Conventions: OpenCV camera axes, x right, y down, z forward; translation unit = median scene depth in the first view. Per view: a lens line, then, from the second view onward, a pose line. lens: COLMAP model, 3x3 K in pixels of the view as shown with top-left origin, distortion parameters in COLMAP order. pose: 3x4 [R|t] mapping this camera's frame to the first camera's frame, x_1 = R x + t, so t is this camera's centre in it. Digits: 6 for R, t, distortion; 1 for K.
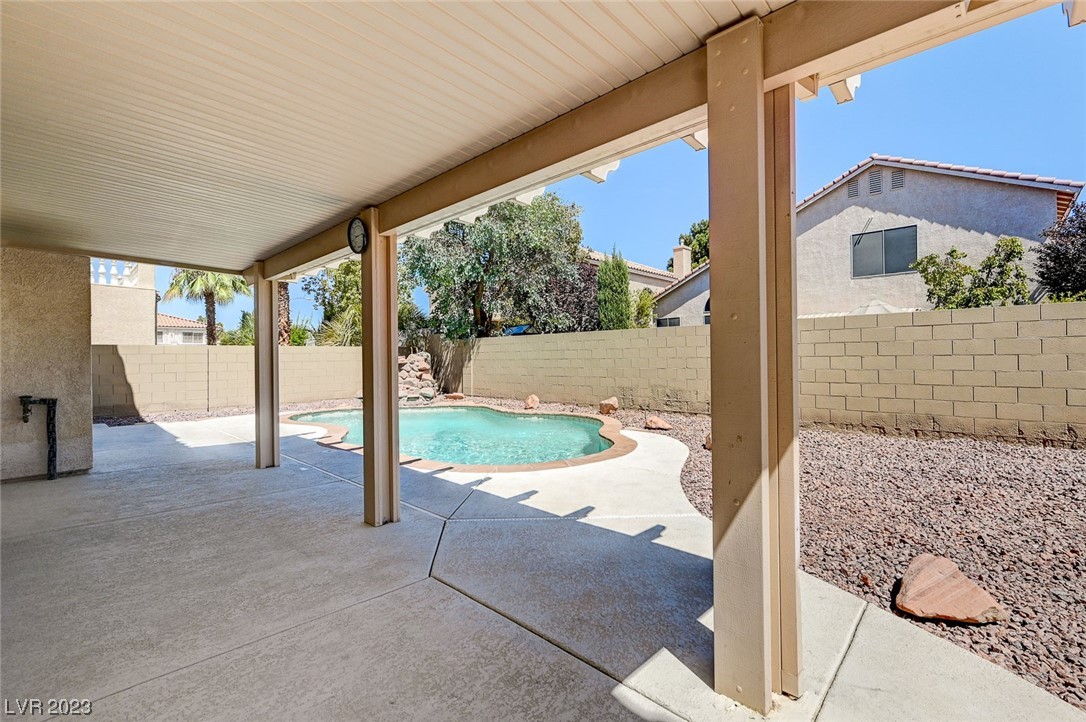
lens RADIAL K [[475.4, 0, 554.3], [0, 475.4, 354.4], [0, 0, 1]] dist [-0.002494, -0.001252]
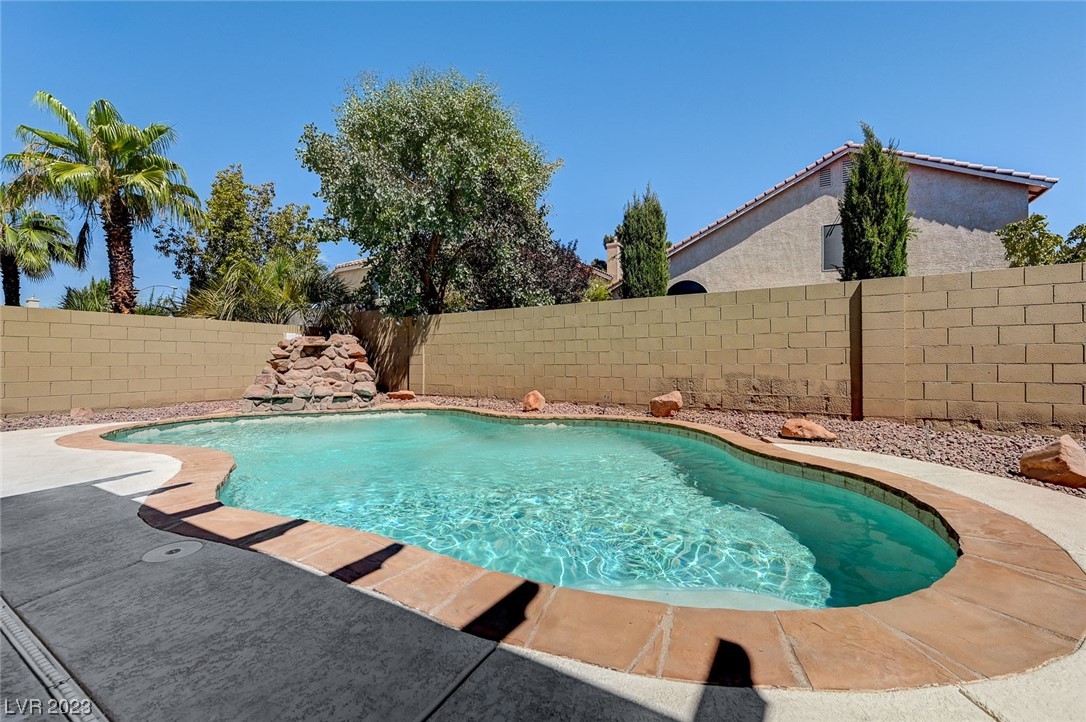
lens RADIAL K [[447.5, 0, 548.8], [0, 447.5, 358.8], [0, 0, 1]] dist [0.002089, -0.000272]
pose [[0.976532, 0.010235, 0.215127, -0.146093], [-0.009128, 0.999939, -0.006140, 0.038029], [-0.215177, 0.004032, 0.976567, 0.322964]]
